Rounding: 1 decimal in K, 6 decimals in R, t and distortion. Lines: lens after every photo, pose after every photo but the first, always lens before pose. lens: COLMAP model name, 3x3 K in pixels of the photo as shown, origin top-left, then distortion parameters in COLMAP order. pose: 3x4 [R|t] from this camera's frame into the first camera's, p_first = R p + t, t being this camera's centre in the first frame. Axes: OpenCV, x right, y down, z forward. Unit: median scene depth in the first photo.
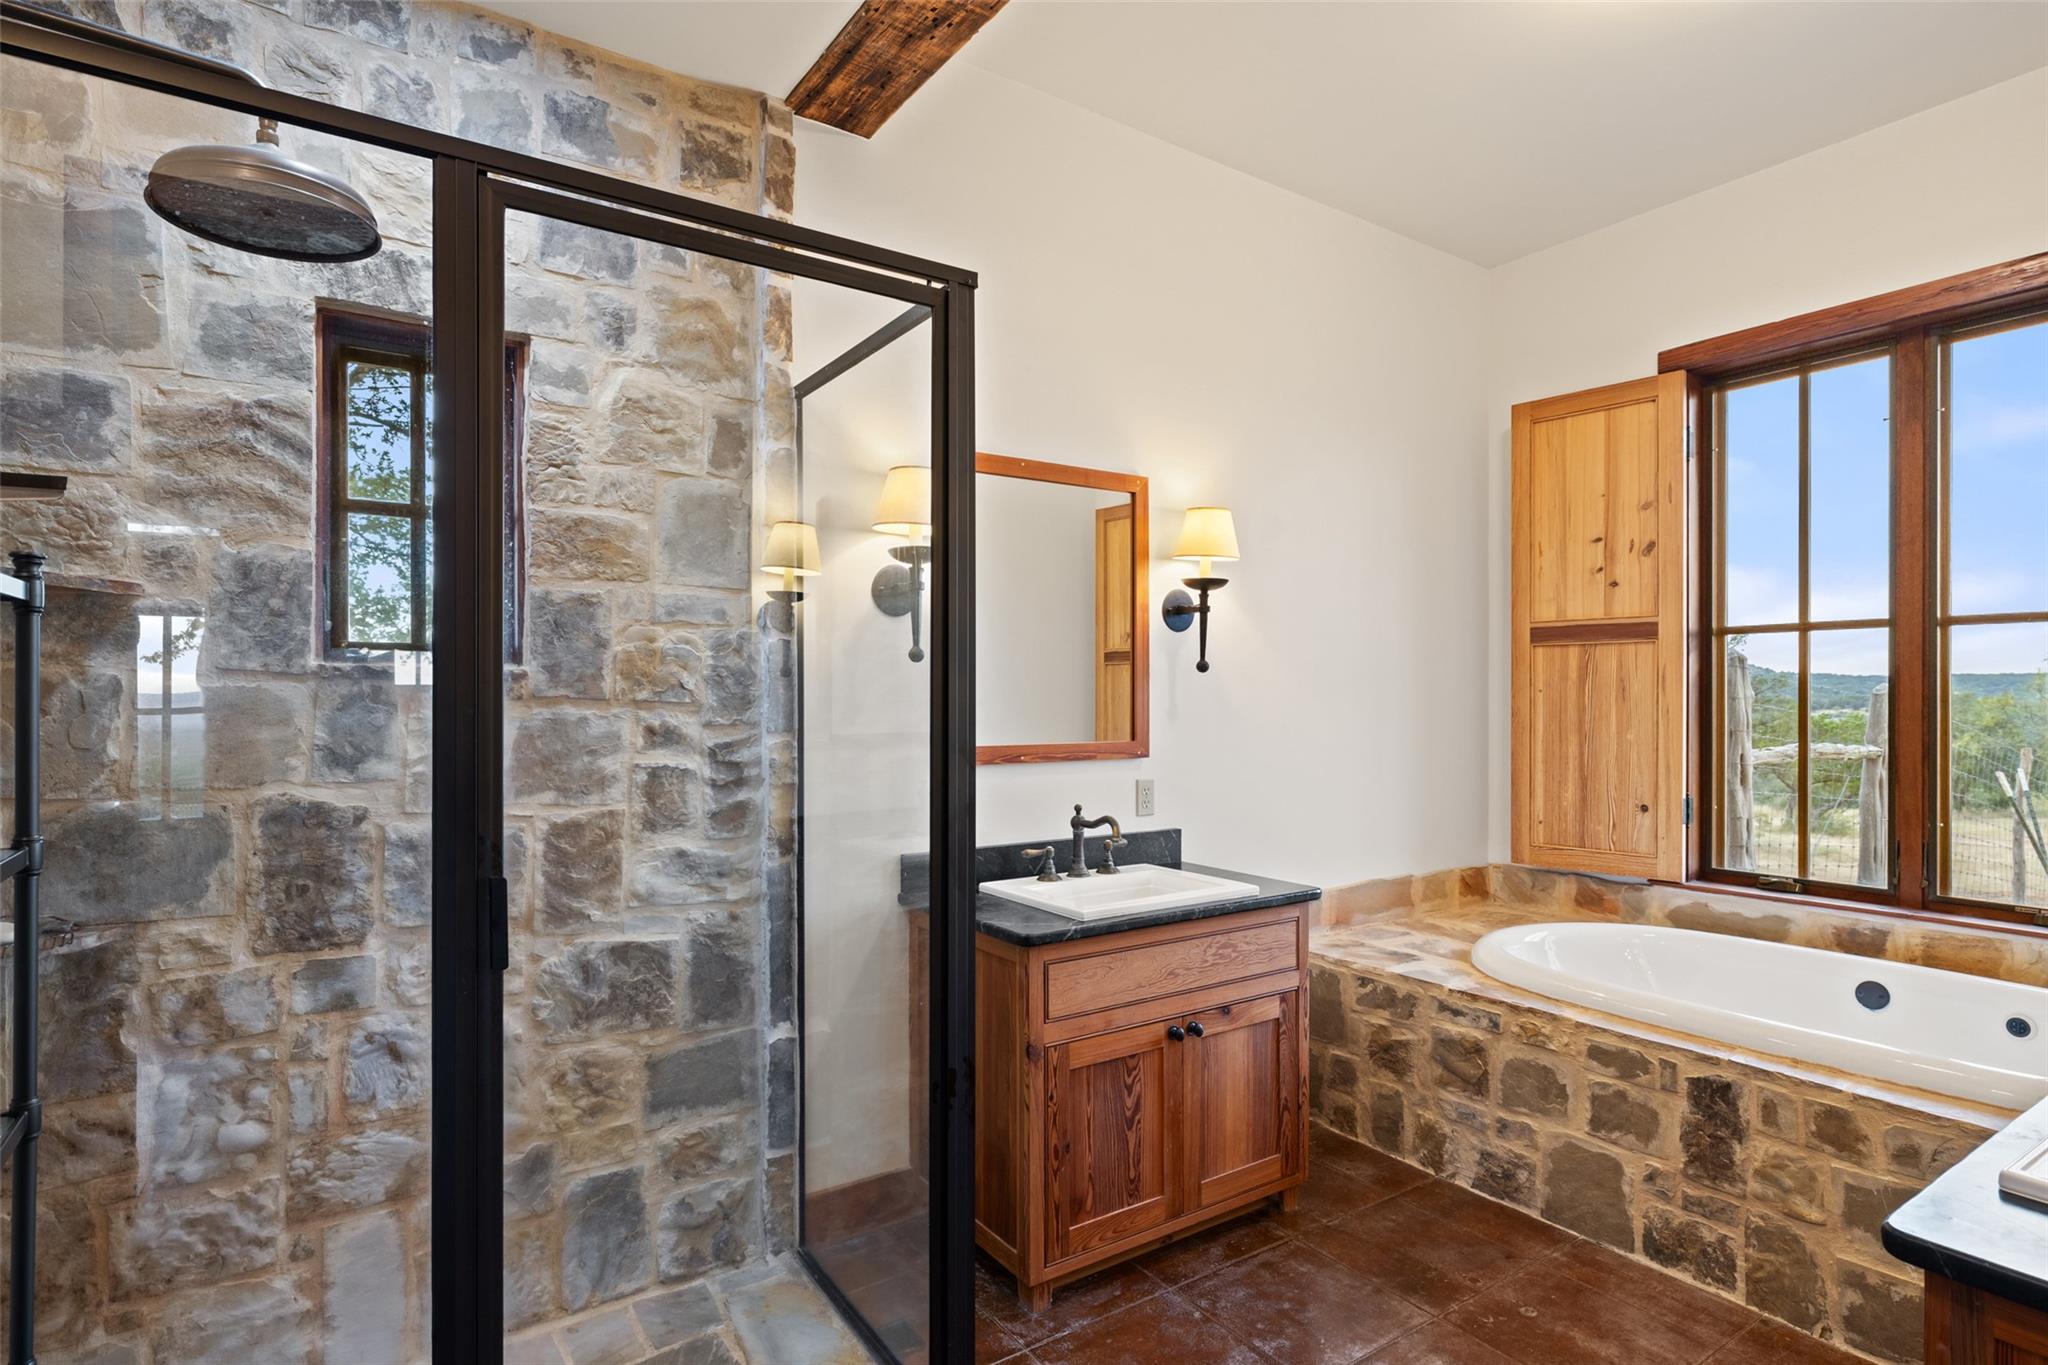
lens RADIAL K [[1050.0, 0, 1024.6], [0, 1050.0, 689.1], [0, 0, 1]] dist [0.001258, 0.000903]
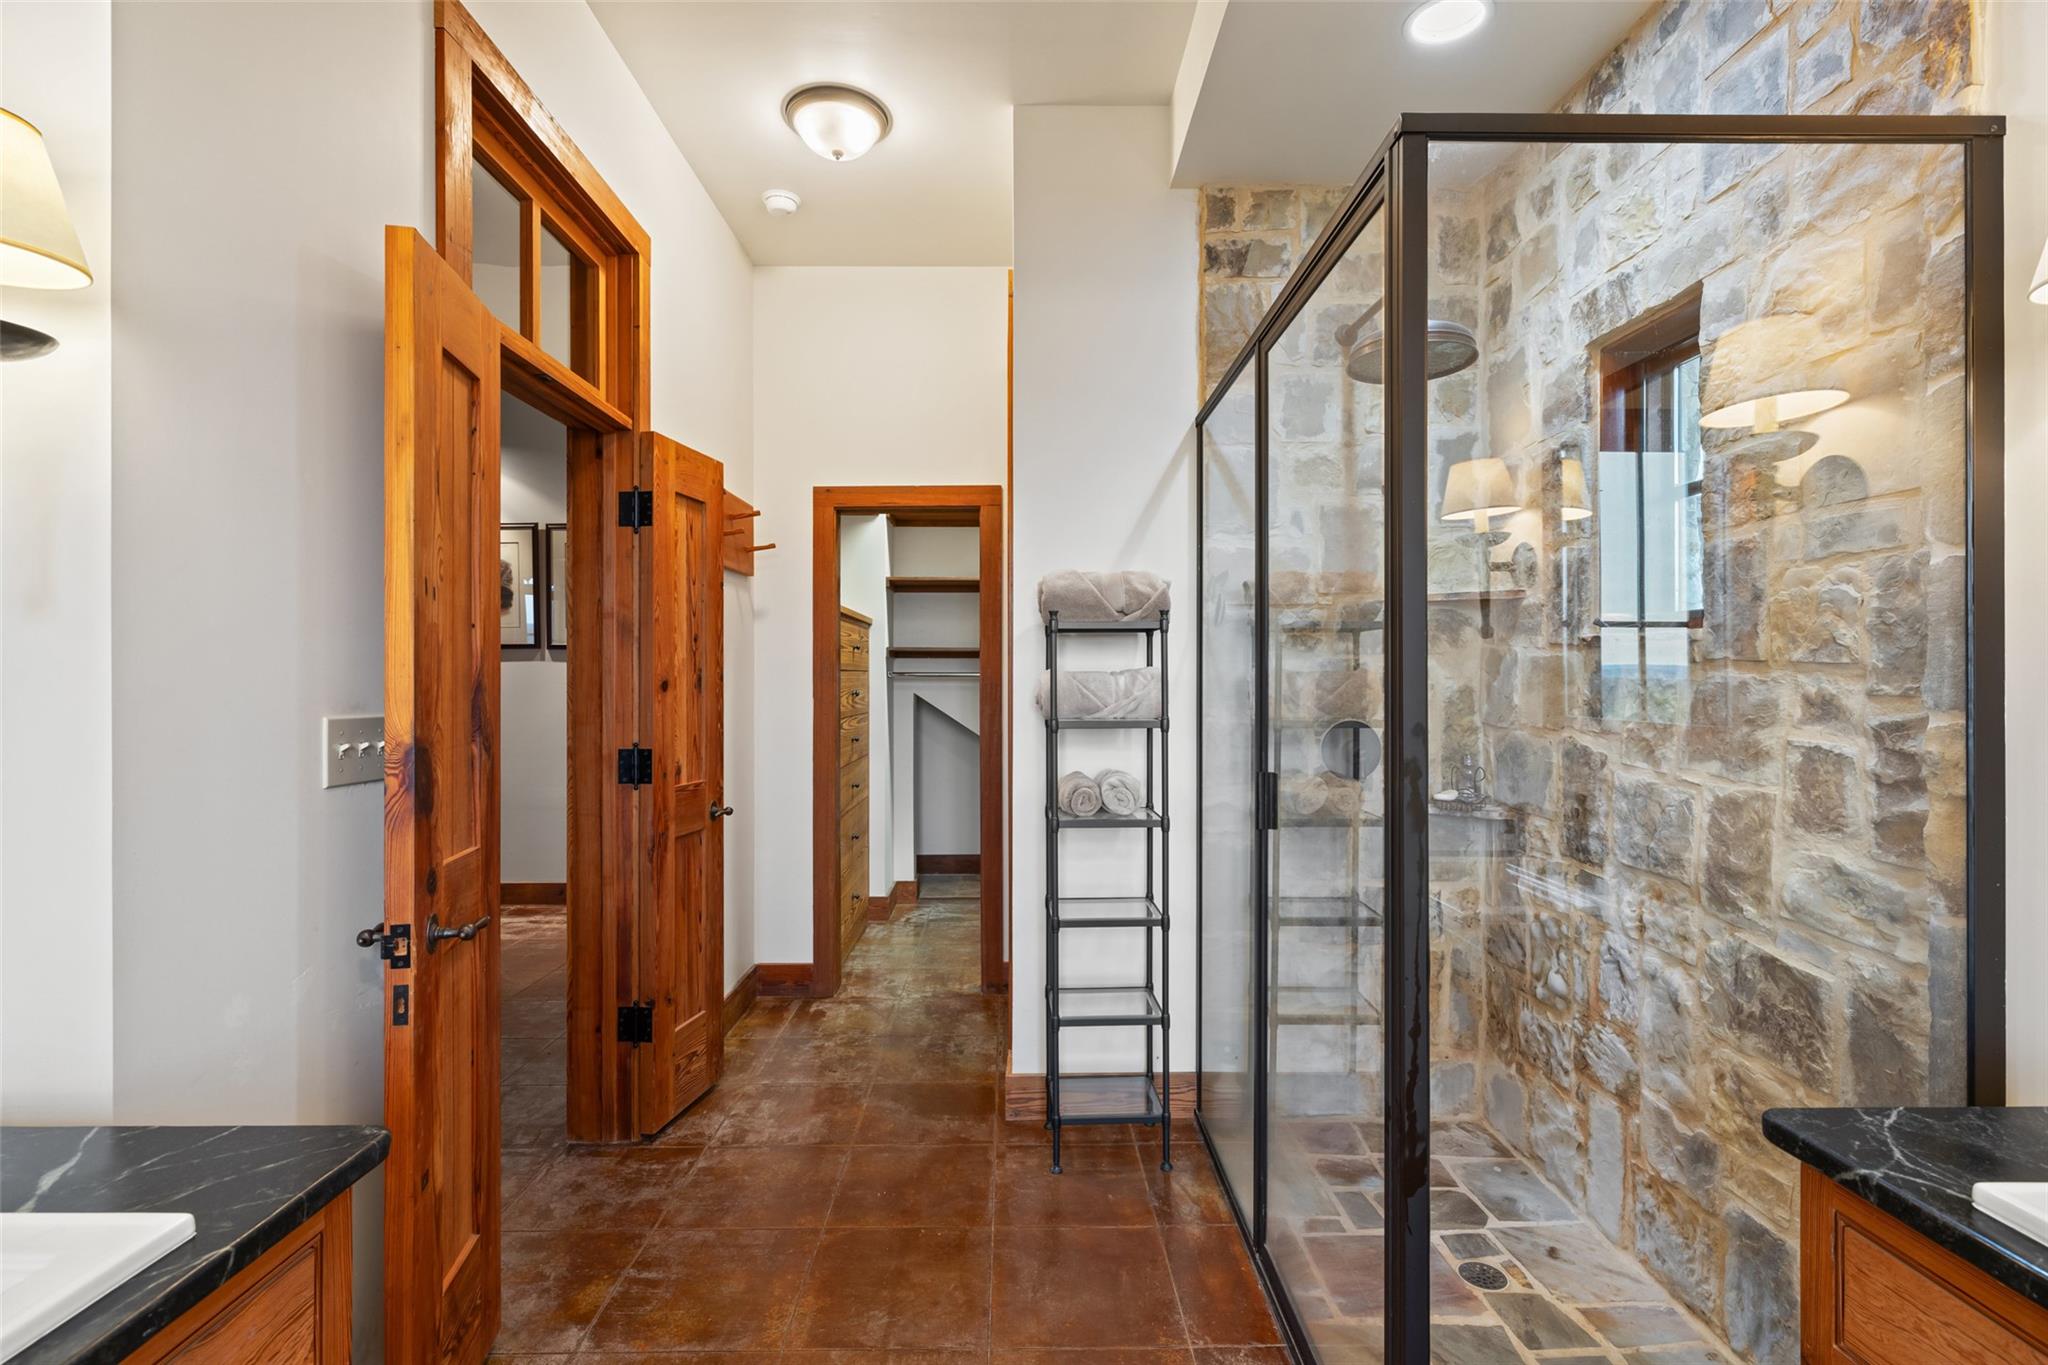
lens RADIAL K [[943.0, 0, 1024.4], [0, 943.0, 680.0], [0, 0, 1]] dist [0.000292, 0.000310]
pose [[-0.548536, -0.002010, -0.836124, 0.552579], [0.000242, 0.999997, -0.002563, 0.026715], [0.836127, -0.001608, -0.548534, 0.907884]]
